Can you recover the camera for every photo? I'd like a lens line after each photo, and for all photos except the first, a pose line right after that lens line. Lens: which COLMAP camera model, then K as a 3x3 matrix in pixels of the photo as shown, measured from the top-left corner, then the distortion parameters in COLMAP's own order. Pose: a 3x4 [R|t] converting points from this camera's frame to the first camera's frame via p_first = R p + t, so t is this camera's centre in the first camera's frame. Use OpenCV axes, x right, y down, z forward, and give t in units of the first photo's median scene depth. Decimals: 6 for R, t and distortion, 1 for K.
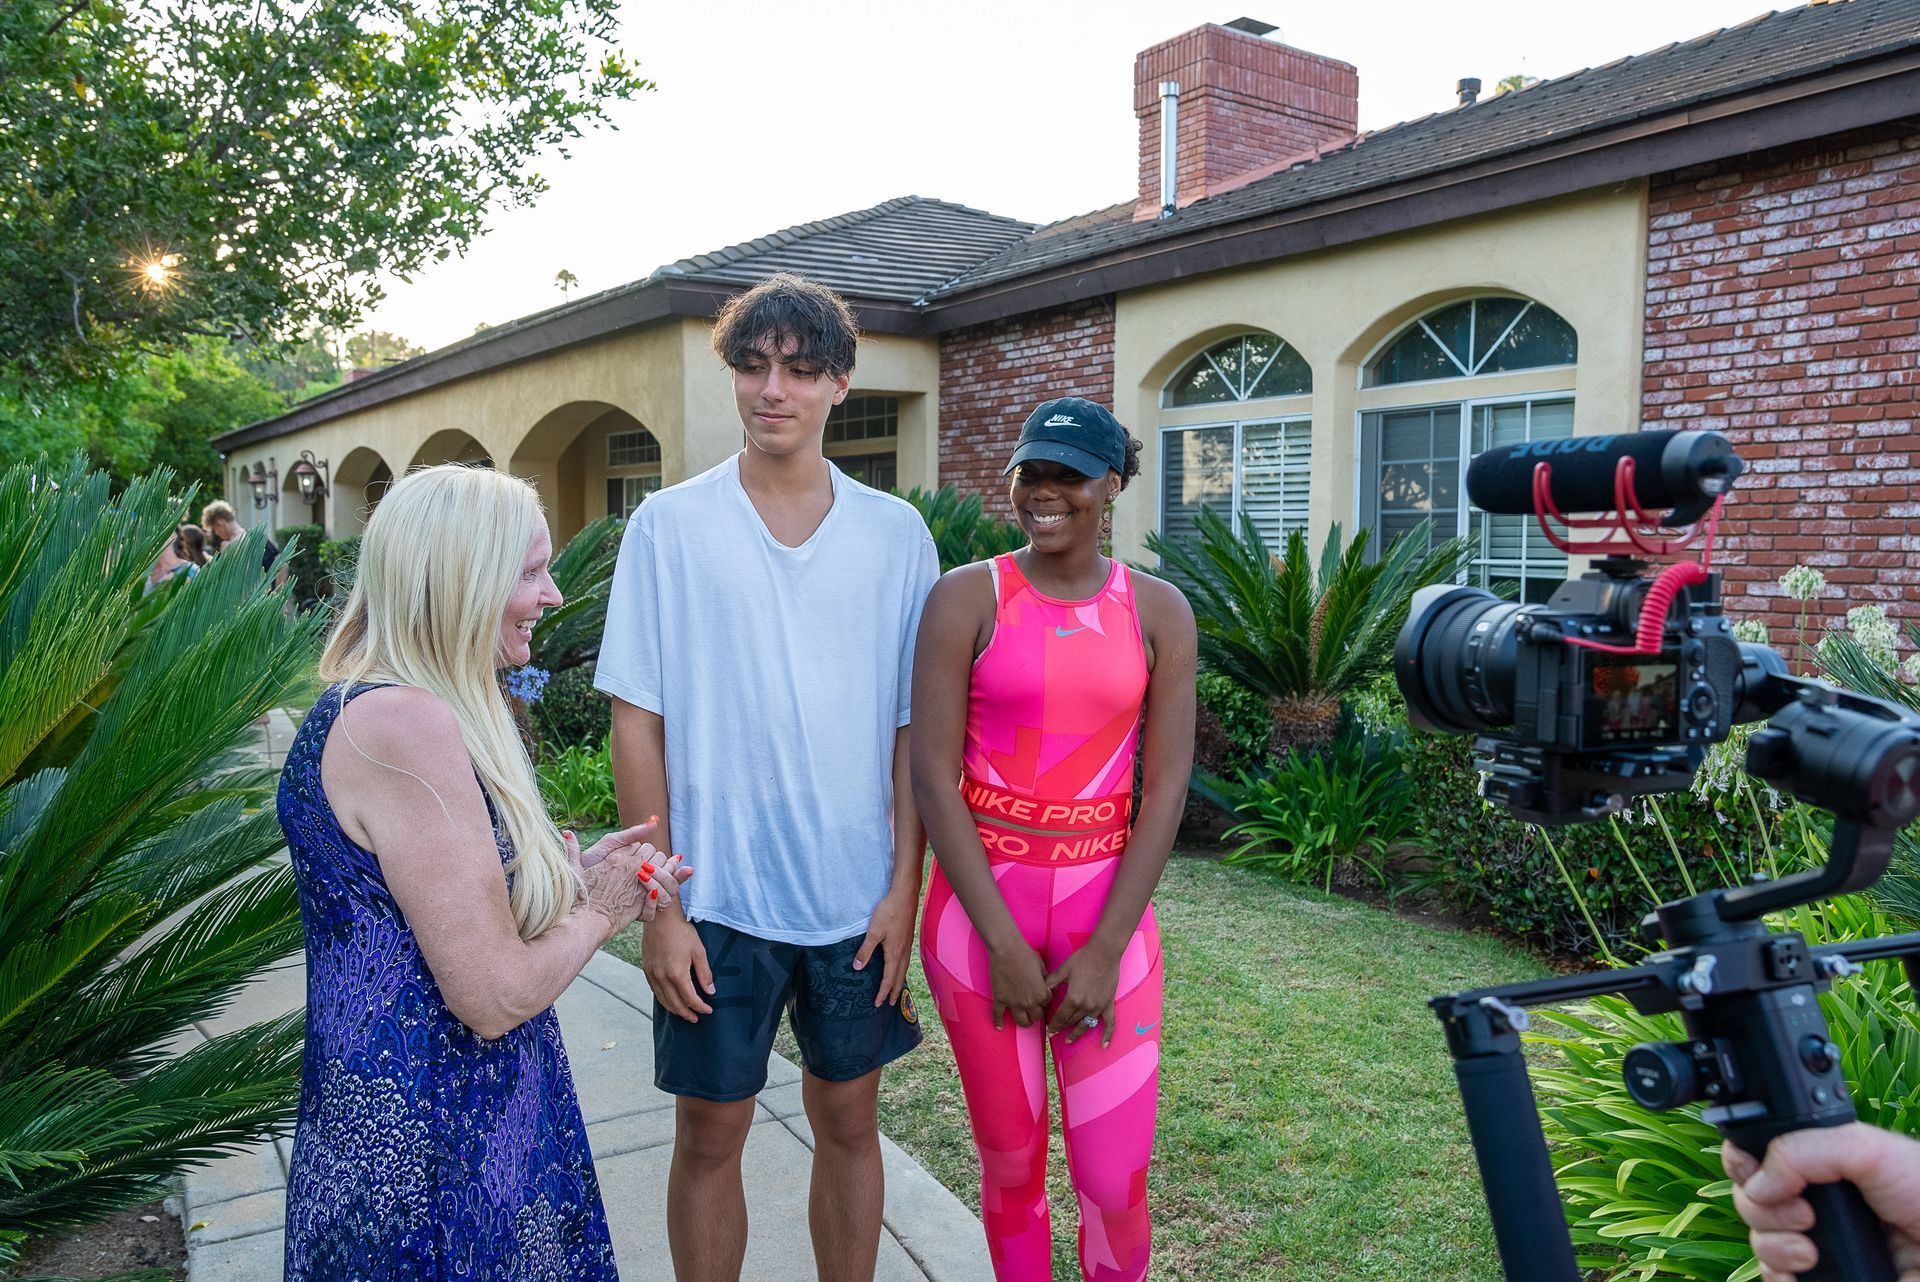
lens RADIAL K [[1568.5, 0, 960.0], [0, 1568.5, 641.0], [0, 0, 1]] dist [-0.007244, 0.005888]
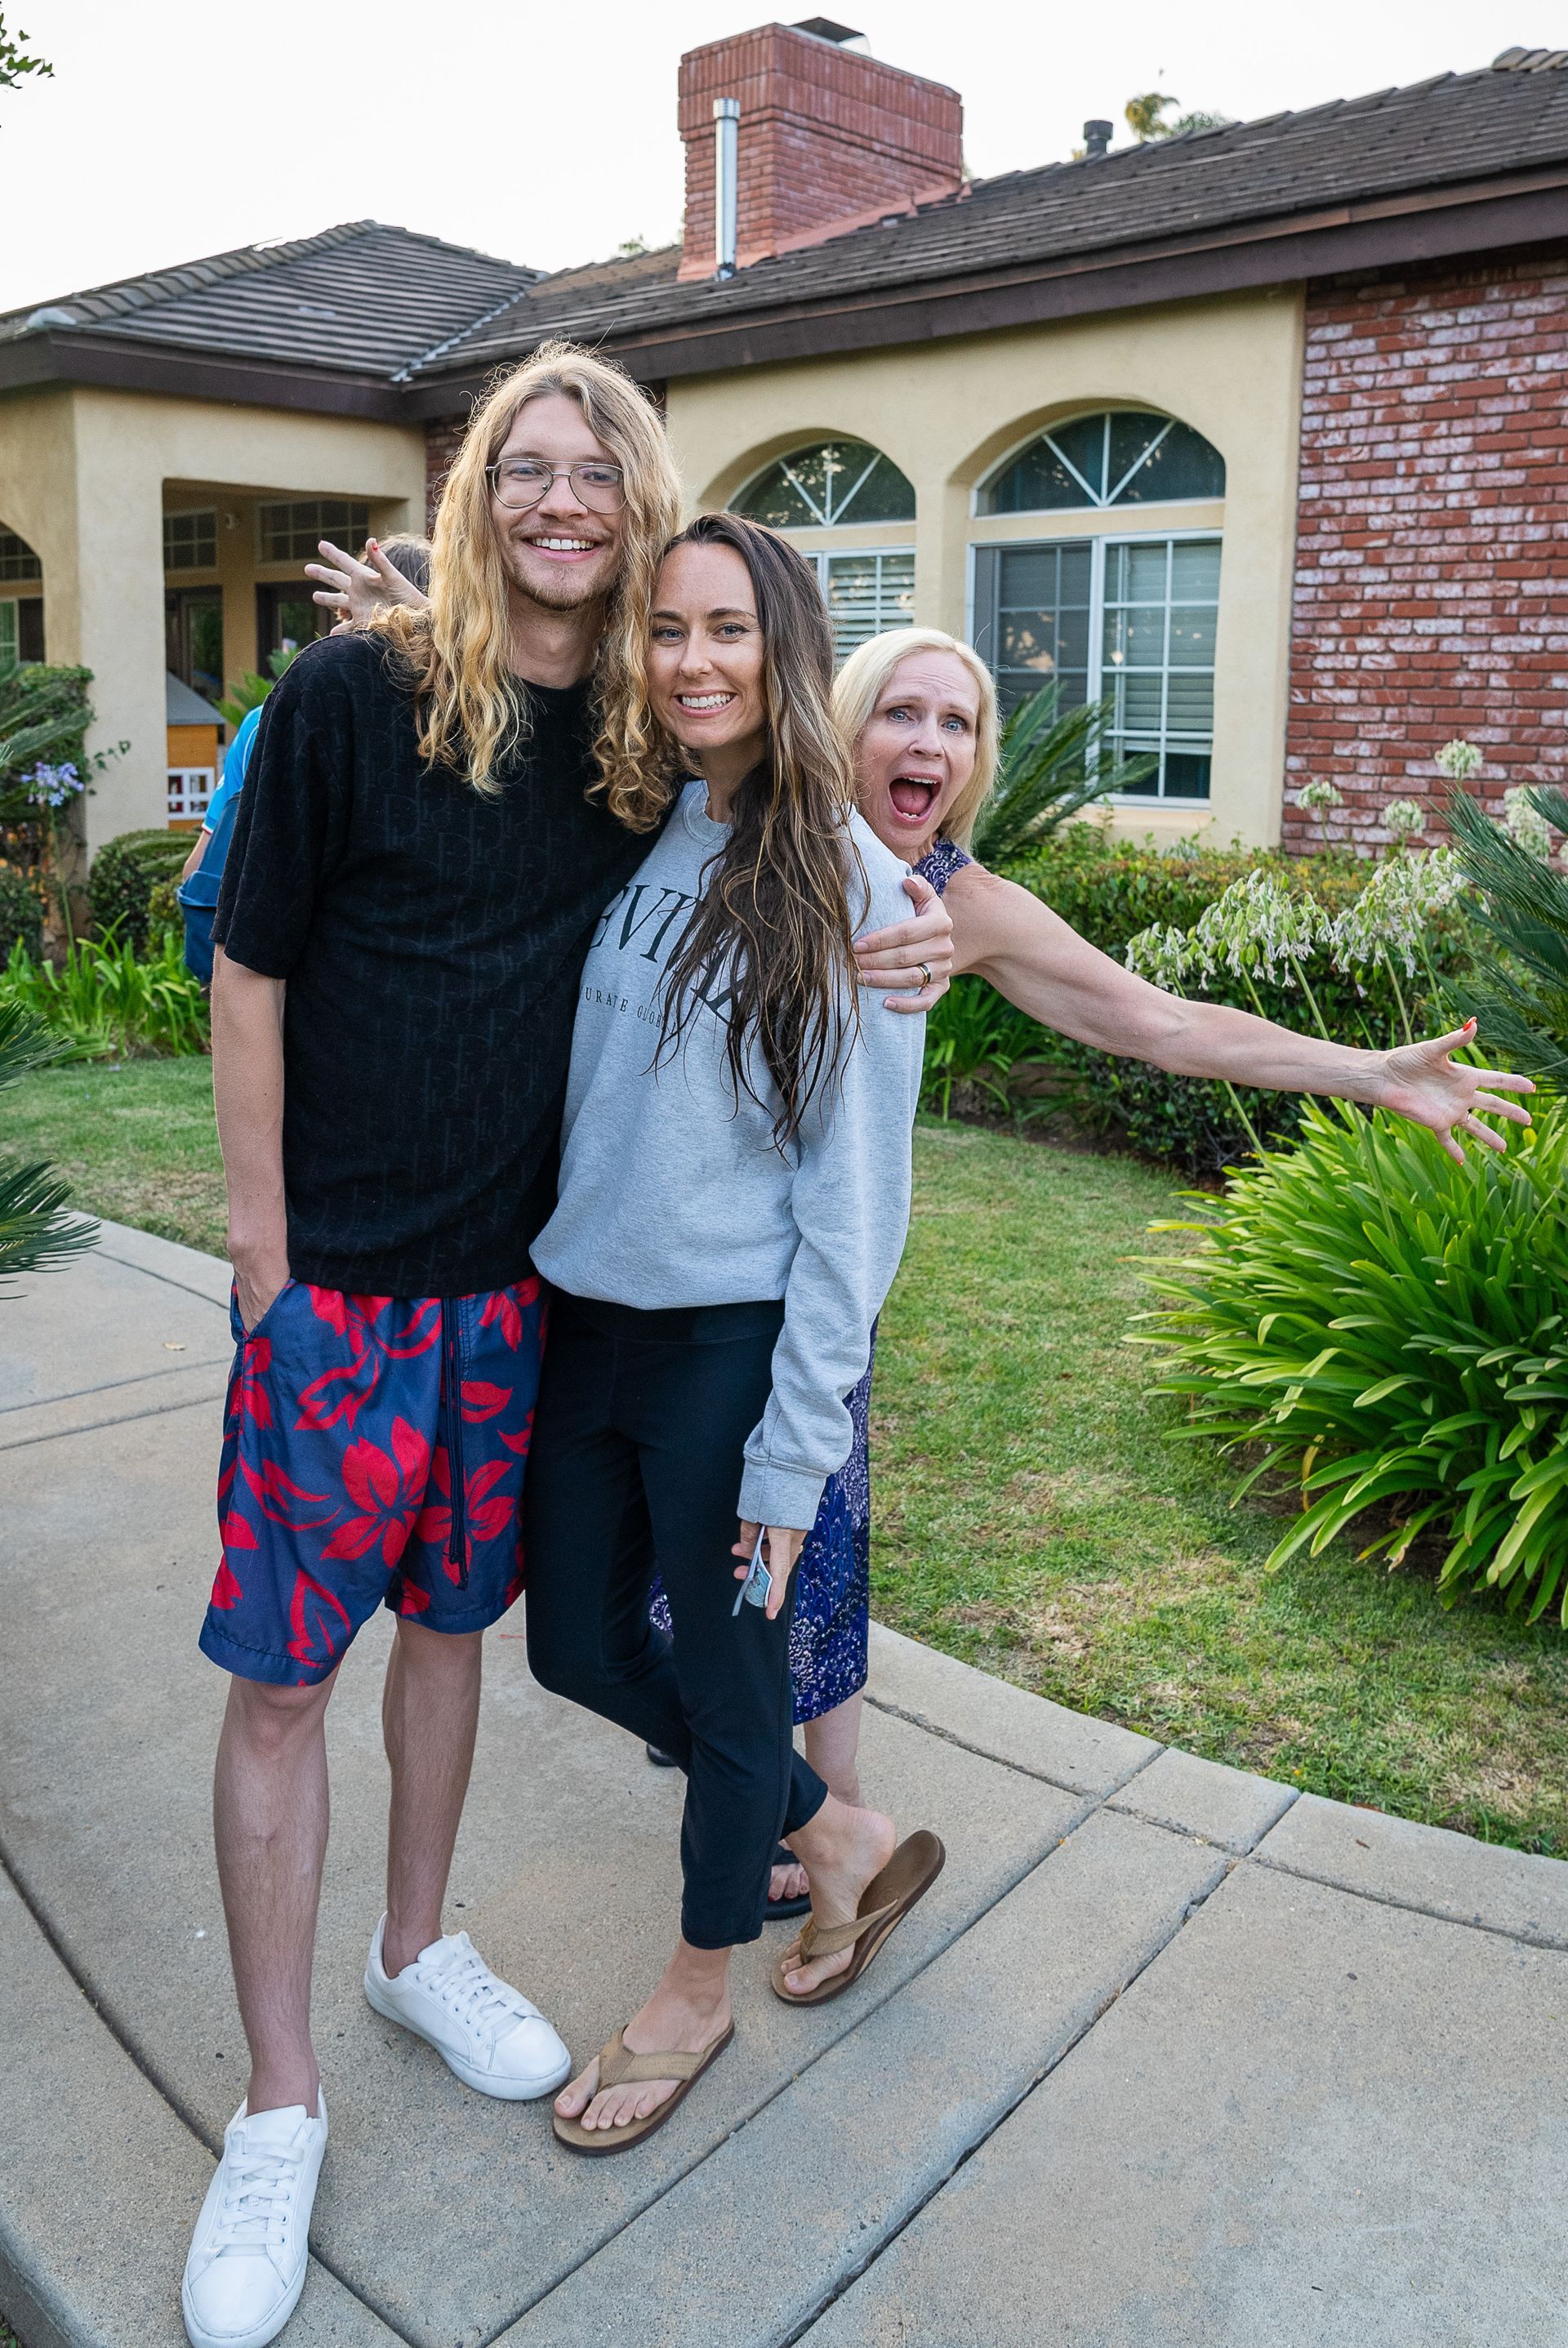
lens RADIAL K [[3199.6, 0, 784.0], [0, 3199.6, 1174.0], [0, 0, 1]] dist [-0.041878, -0.015543]
pose [[0.970234, -0.018132, 0.241488, -0.264957], [-0.000088, 0.997167, 0.075225, 0.058137], [-0.242168, -0.073007, 0.967484, -0.648043]]
